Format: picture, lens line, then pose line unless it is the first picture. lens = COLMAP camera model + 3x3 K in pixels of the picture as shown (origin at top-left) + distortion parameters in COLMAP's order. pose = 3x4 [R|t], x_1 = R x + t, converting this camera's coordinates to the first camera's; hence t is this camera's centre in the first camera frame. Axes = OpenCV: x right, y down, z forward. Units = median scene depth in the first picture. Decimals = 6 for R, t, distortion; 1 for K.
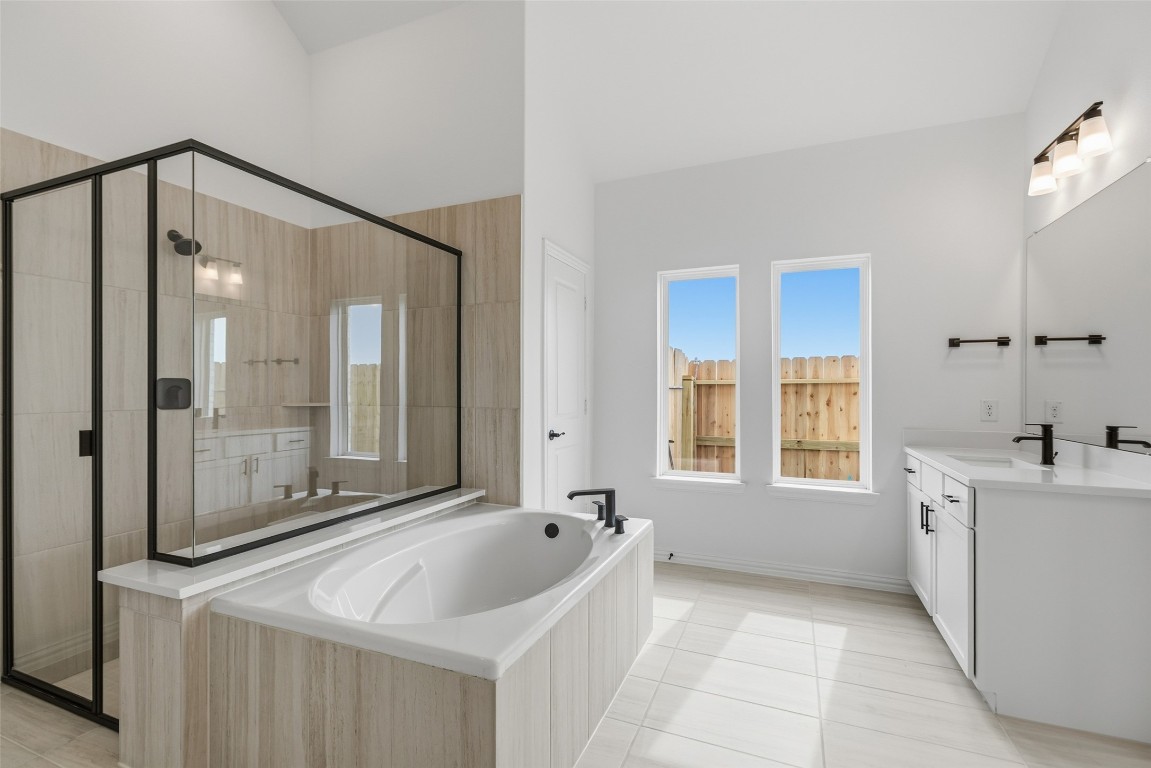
lens RADIAL K [[528.0, 0, 575.3], [0, 528.0, 389.1], [0, 0, 1]] dist [0.007969, 0.000217]
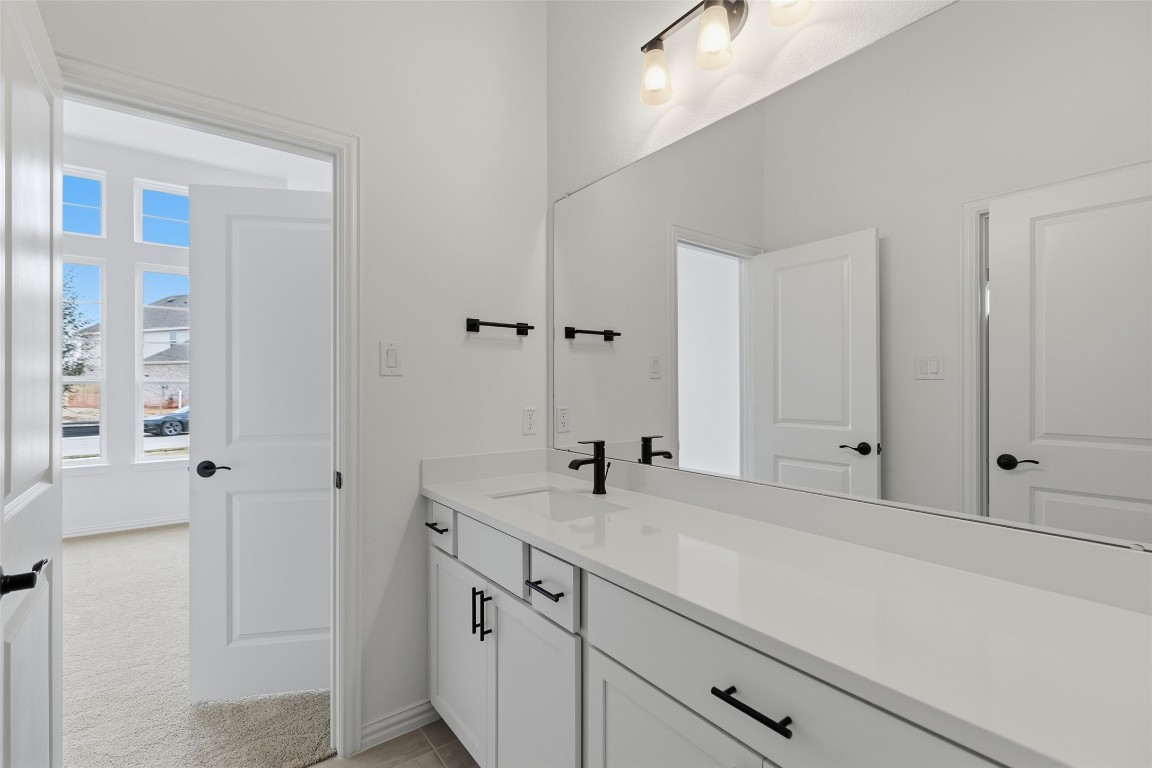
lens RADIAL K [[528.5, 0, 580.1], [0, 528.5, 394.6], [0, 0, 1]] dist [0.007969, 0.000217]
pose [[0.486788, -0.026474, 0.873119, 0.203333], [-0.006989, 0.999391, 0.034199, -0.024550], [-0.873492, -0.022749, 0.486306, 0.622739]]
